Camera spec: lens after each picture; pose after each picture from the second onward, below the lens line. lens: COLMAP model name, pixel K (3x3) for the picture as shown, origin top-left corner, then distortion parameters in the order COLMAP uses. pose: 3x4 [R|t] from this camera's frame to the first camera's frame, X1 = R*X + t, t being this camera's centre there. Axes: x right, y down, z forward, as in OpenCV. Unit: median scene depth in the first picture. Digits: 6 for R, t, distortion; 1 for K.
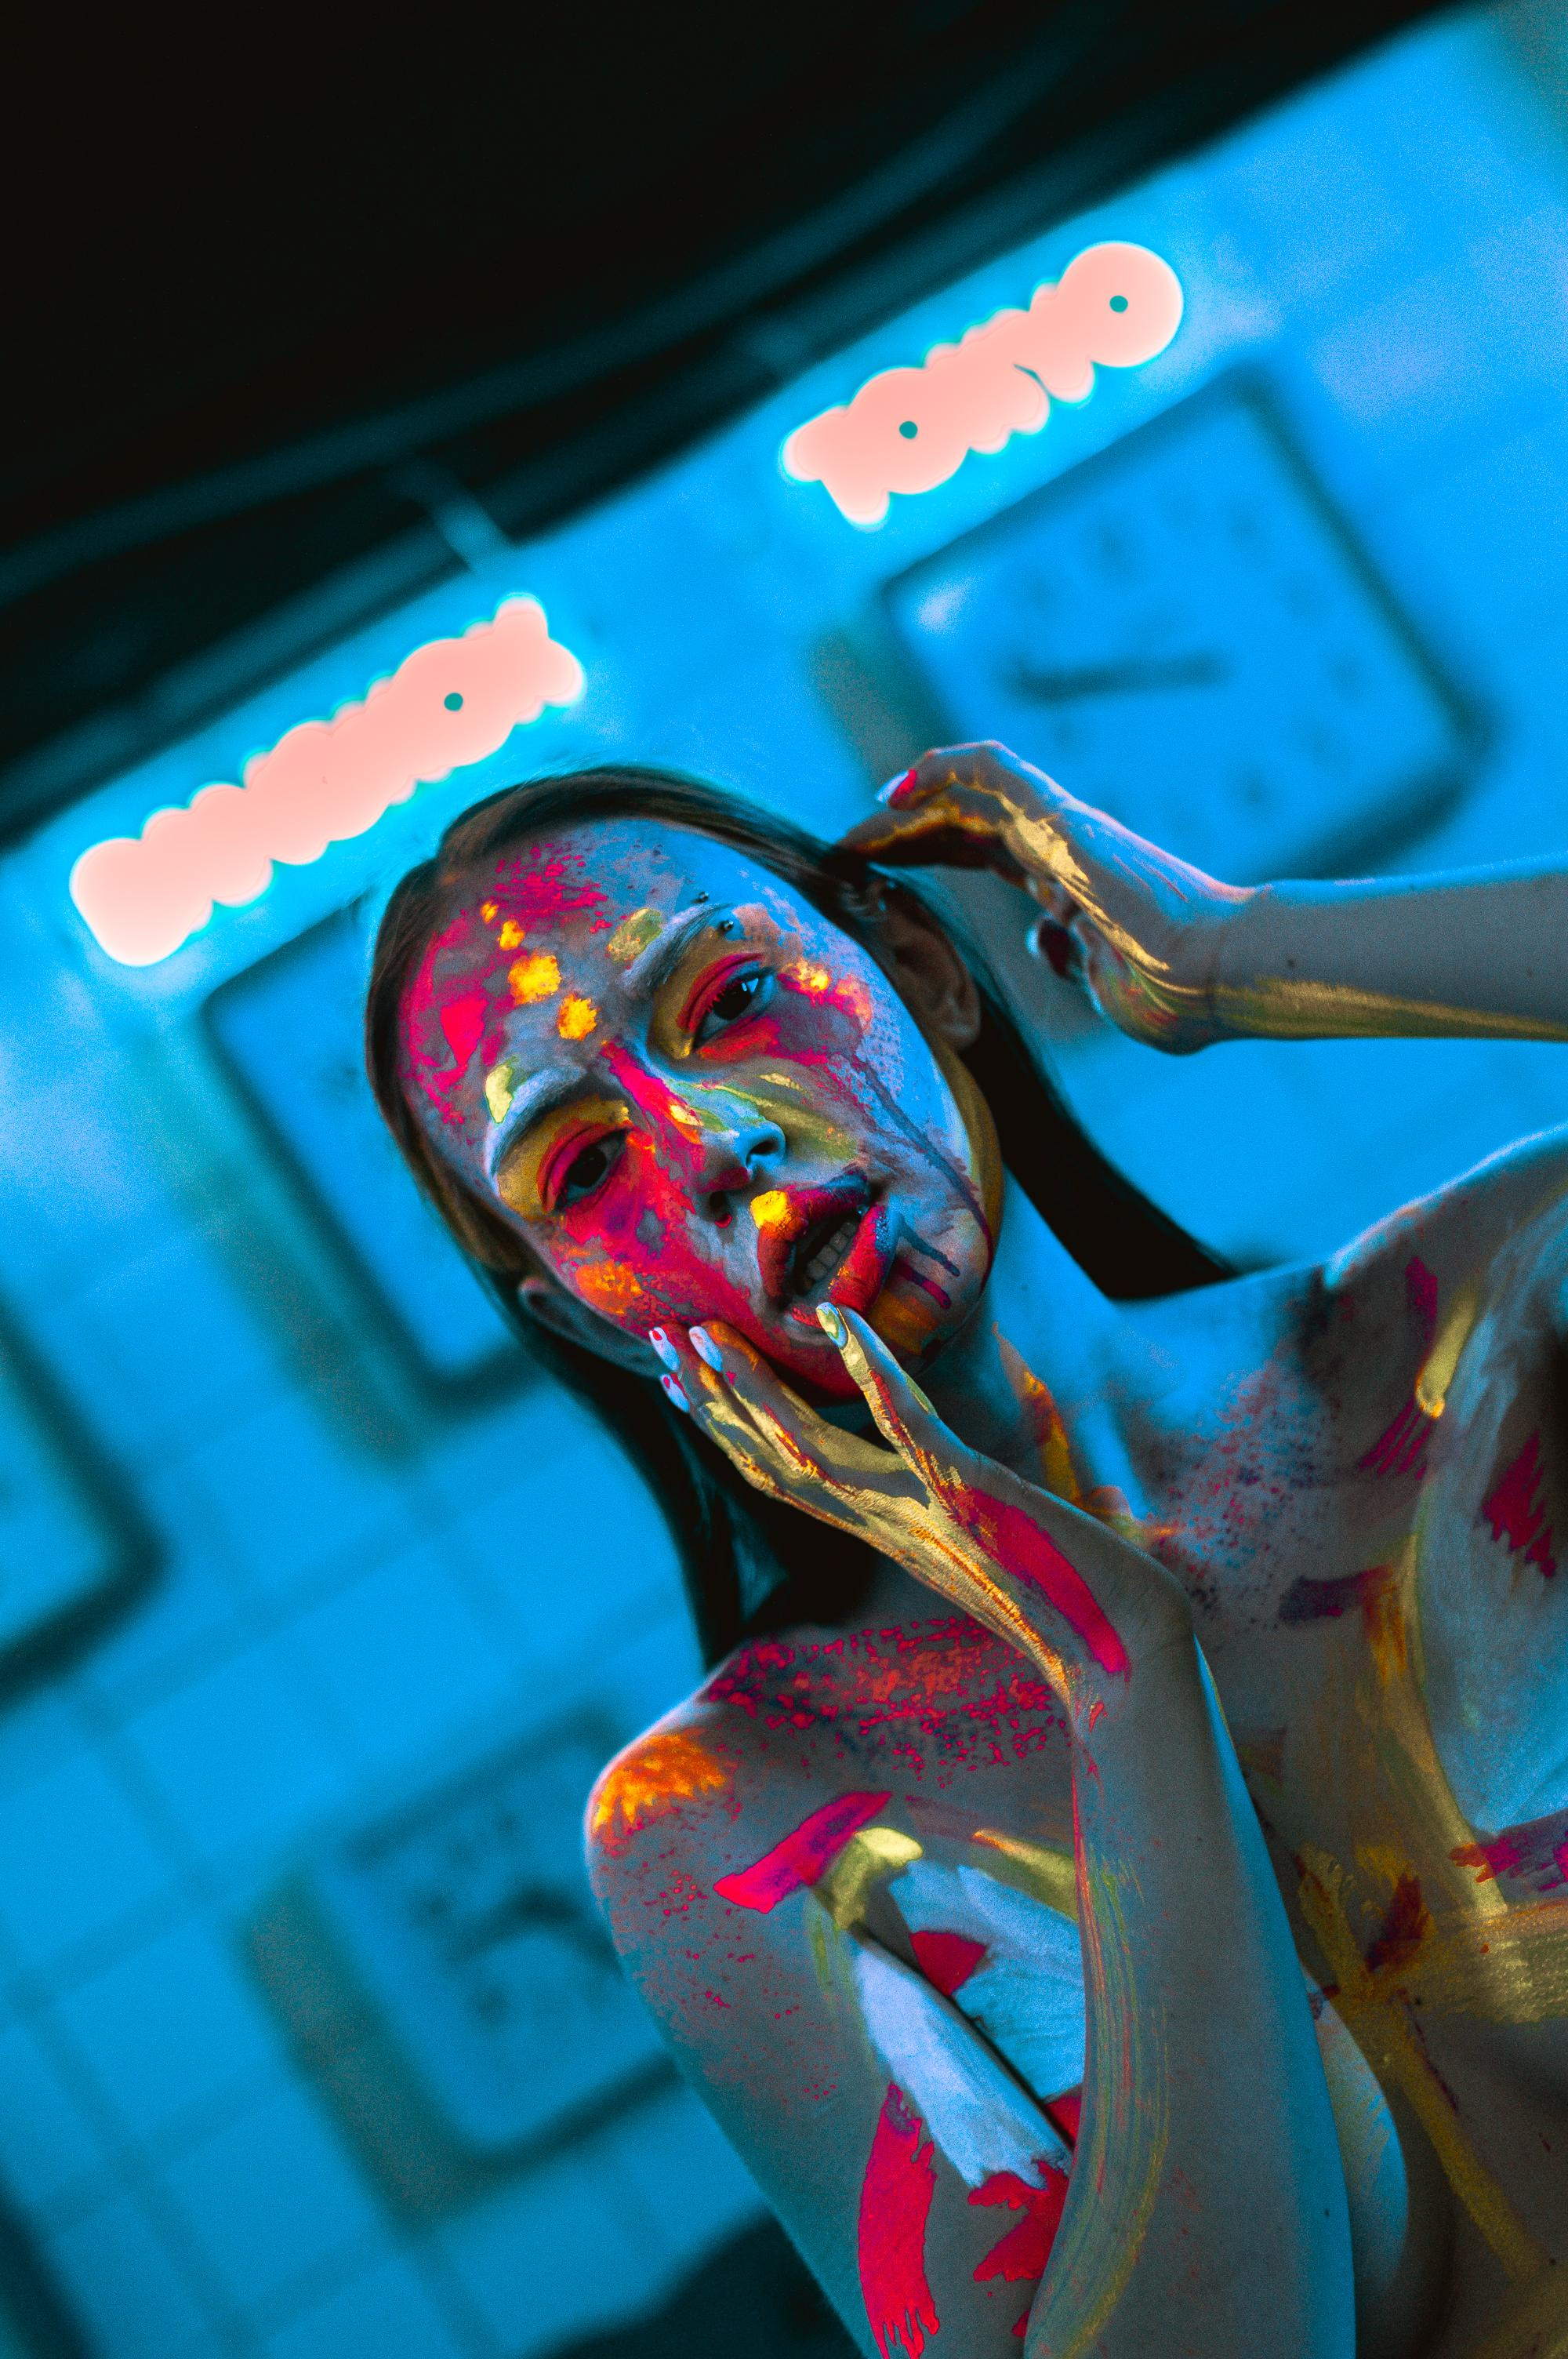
lens RADIAL K [[3548.1, 0, 784.0], [0, 3548.1, 1179.5], [0, 0, 1]] dist [0.026413, 0.006033]
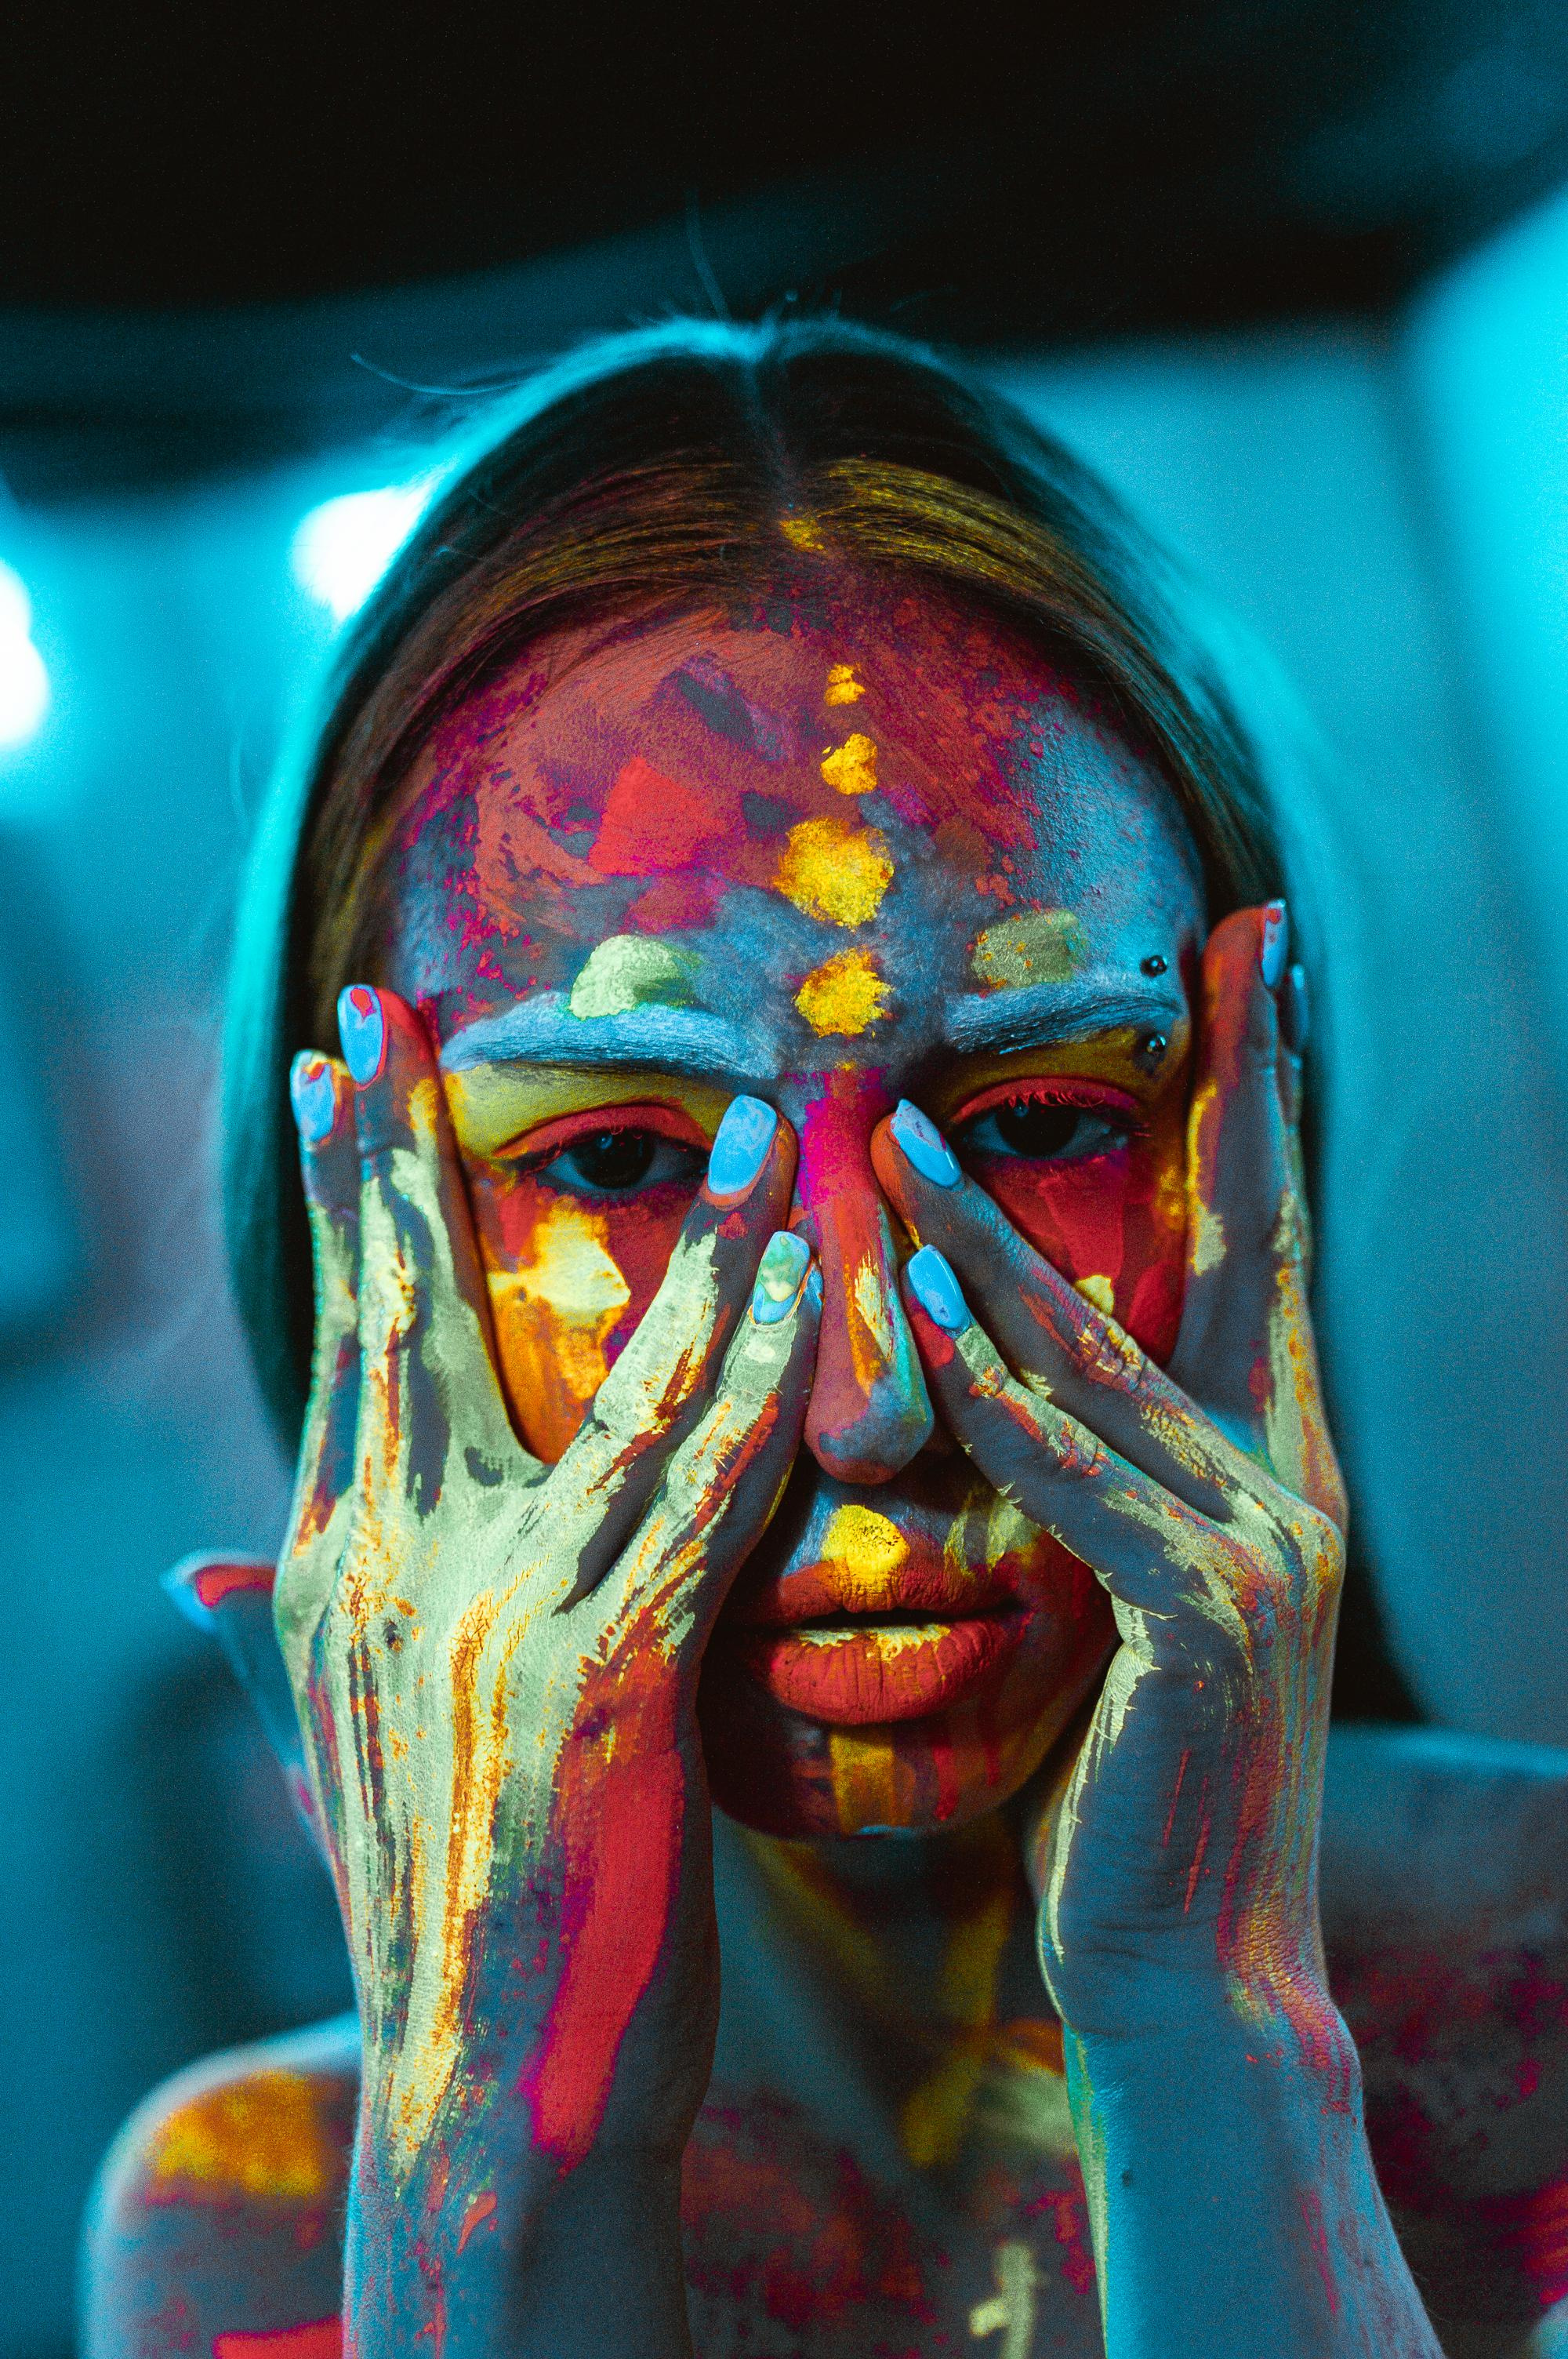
lens RADIAL K [[3548.1, 0, 784.0], [0, 3548.1, 1179.5], [0, 0, 1]] dist [0.026413, 0.006033]
pose [[0.679186, 0.630908, 0.375049, -0.234447], [-0.700754, 0.709374, 0.075704, -0.058718], [-0.218287, -0.314234, 0.923909, 0.525240]]
